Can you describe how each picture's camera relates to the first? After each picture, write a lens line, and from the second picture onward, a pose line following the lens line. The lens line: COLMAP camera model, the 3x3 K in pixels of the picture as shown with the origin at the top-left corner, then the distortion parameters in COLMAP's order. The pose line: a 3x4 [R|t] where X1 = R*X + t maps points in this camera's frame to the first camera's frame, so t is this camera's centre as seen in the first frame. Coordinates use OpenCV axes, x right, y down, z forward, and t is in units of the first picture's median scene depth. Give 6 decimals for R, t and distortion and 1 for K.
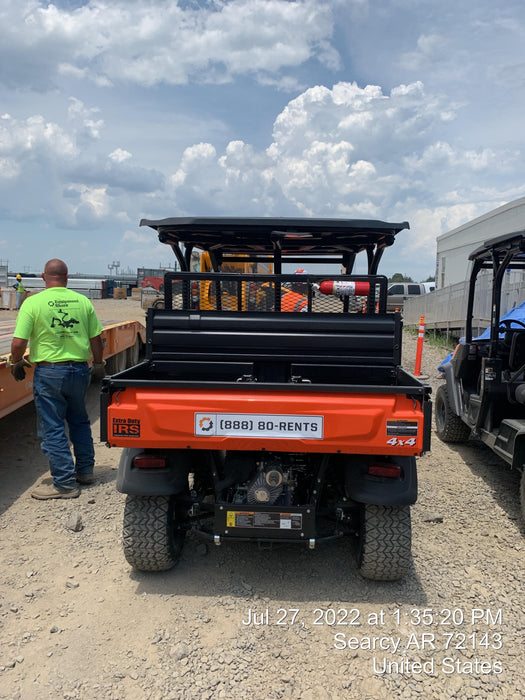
lens RADIAL K [[511.7, 0, 262.5], [0, 511.7, 350.0], [0, 0, 1]] dist [0.014578, -0.003083]
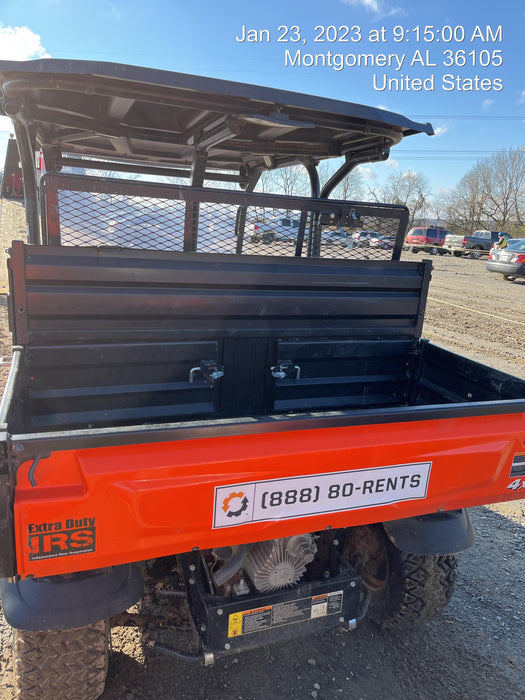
lens RADIAL K [[530.6, 0, 283.1], [0, 530.6, 351.1], [0, 0, 1]] dist [0.025170, -0.004959]
pose [[0.911425, -0.061089, 0.406905, -0.276017], [-0.000362, 0.988798, 0.149261, -0.088728], [-0.411465, -0.136188, 0.901193, 0.518678]]
